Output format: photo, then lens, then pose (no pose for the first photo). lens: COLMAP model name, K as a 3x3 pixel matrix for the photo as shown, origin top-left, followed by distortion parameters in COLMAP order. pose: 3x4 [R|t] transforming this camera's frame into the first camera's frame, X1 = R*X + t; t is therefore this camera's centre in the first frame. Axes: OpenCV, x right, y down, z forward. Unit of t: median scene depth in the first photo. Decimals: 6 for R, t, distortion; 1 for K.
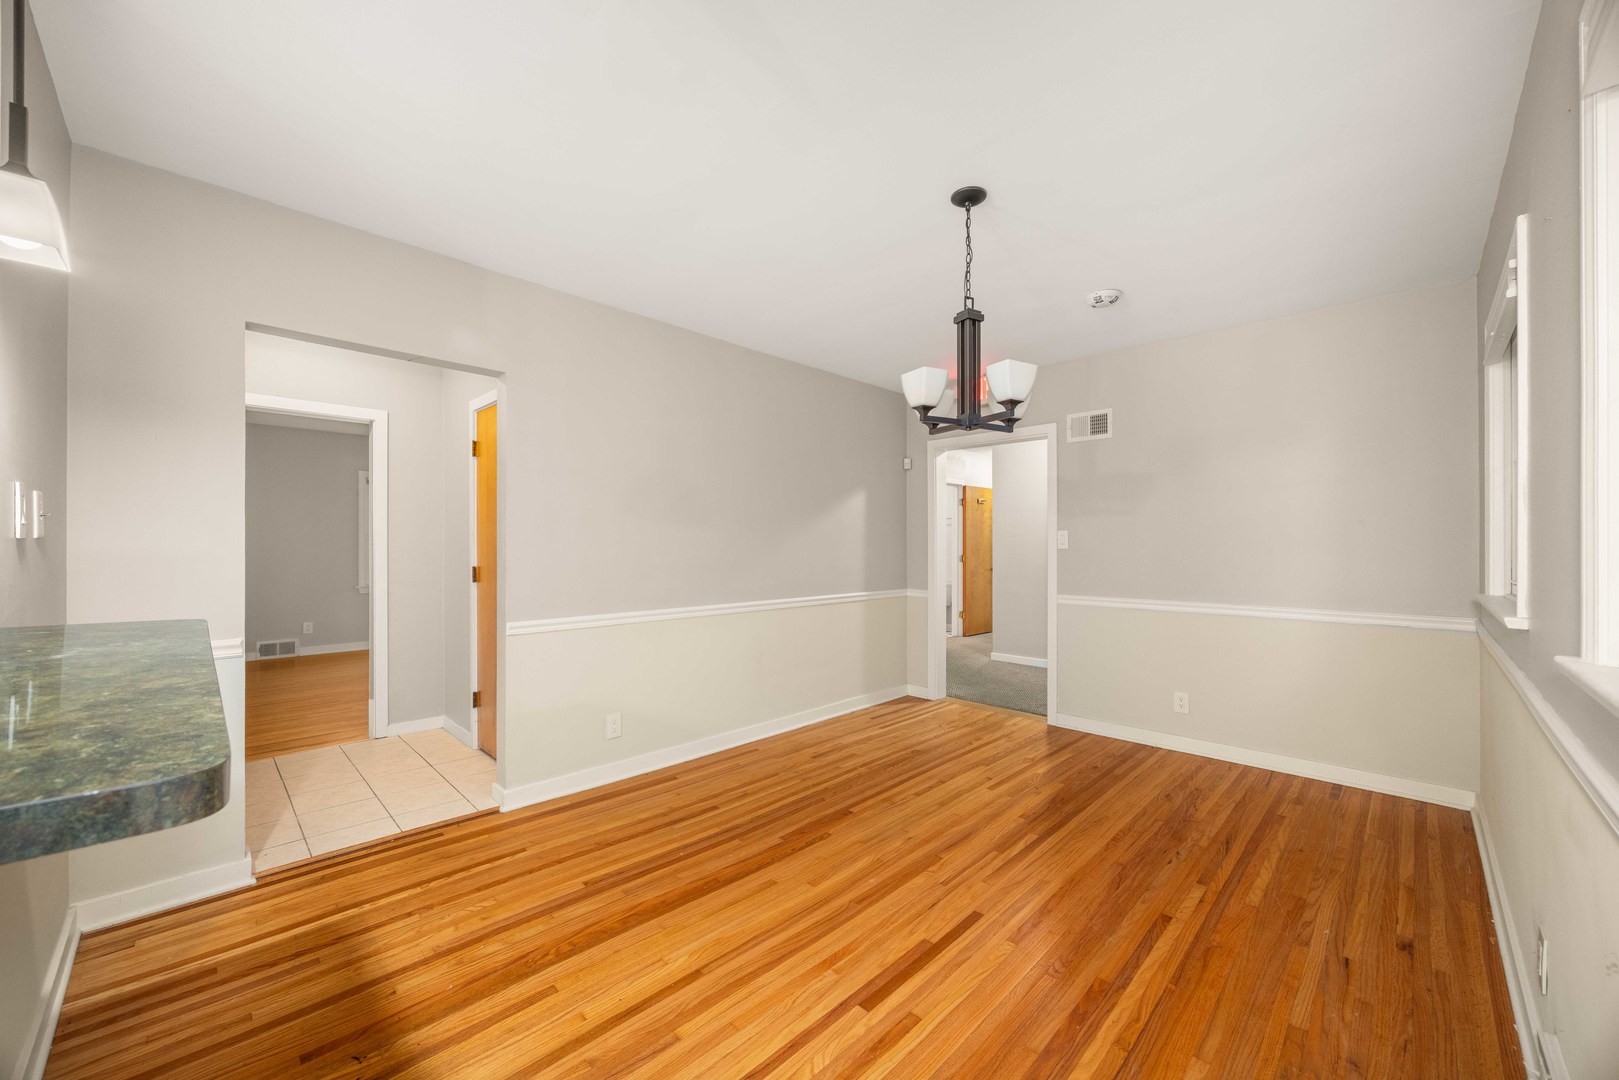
lens RADIAL K [[615.2, 0, 810.1], [0, 615.2, 545.1], [0, 0, 1]] dist [-0.004969, 0.000267]
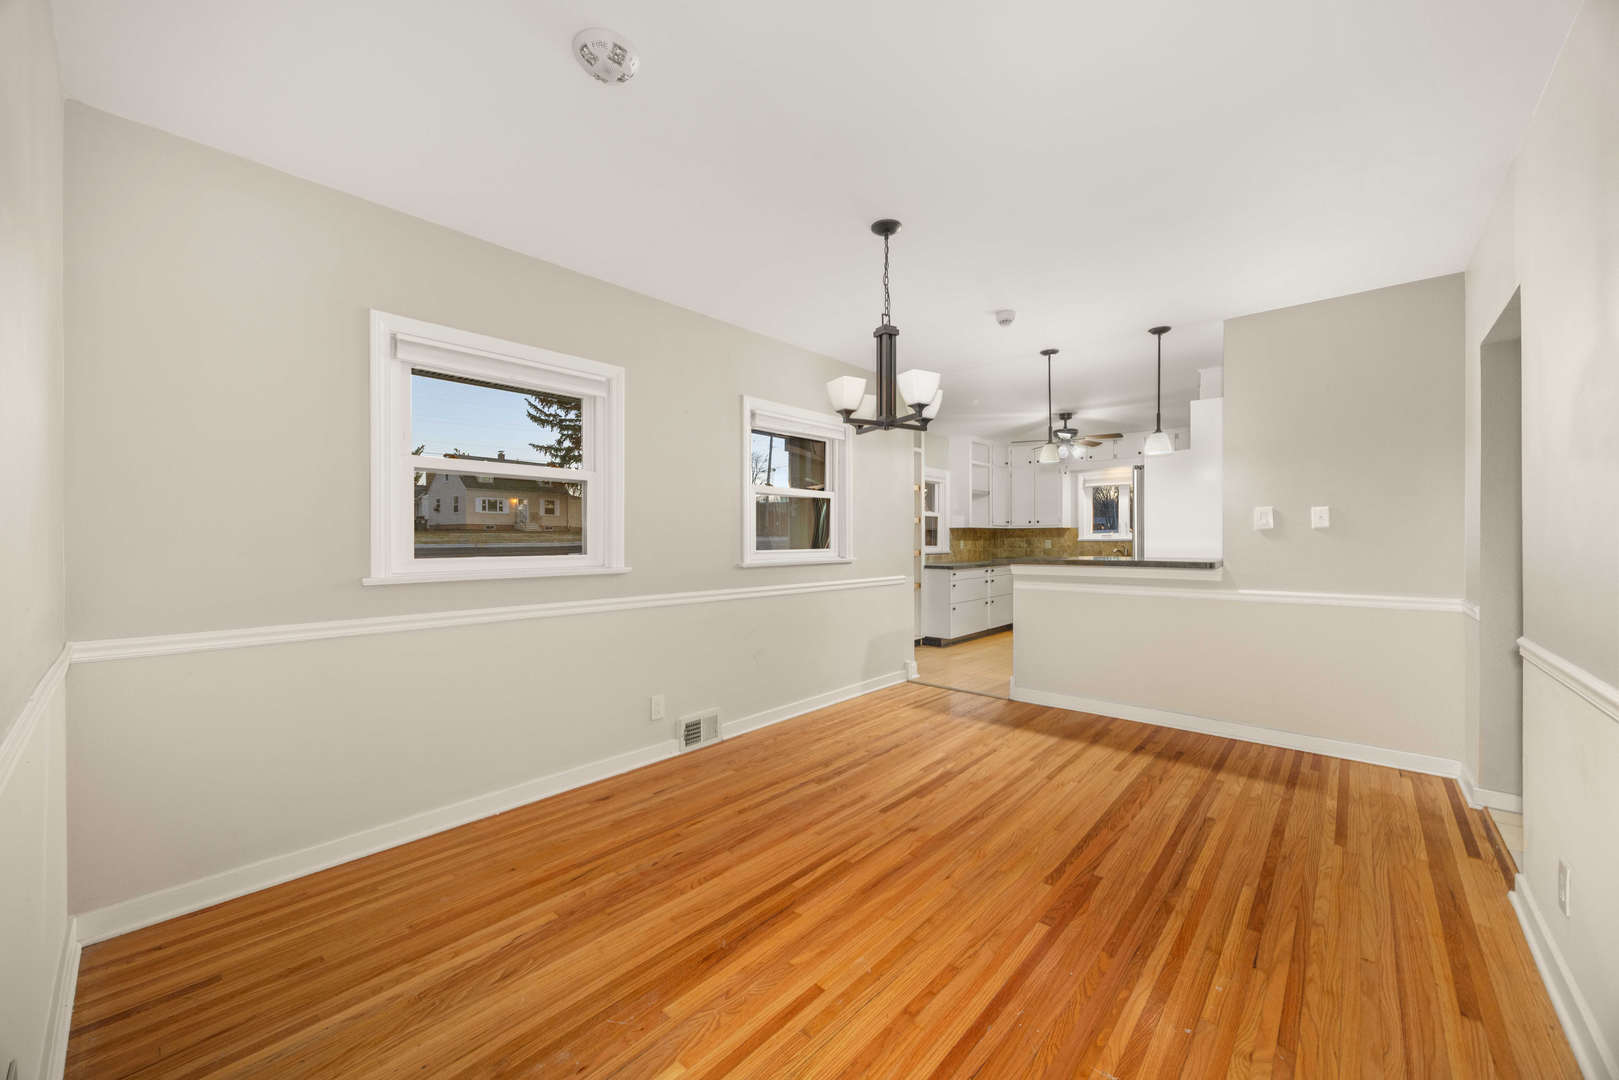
lens RADIAL K [[615.2, 0, 808.0], [0, 615.2, 540.8], [0, 0, 1]] dist [-0.004969, 0.000267]
pose [[-0.998889, 0.001842, -0.047079, 0.403147], [0.001891, 0.999998, -0.001000, 0.019058], [0.047077, -0.001088, -0.998891, 1.885479]]
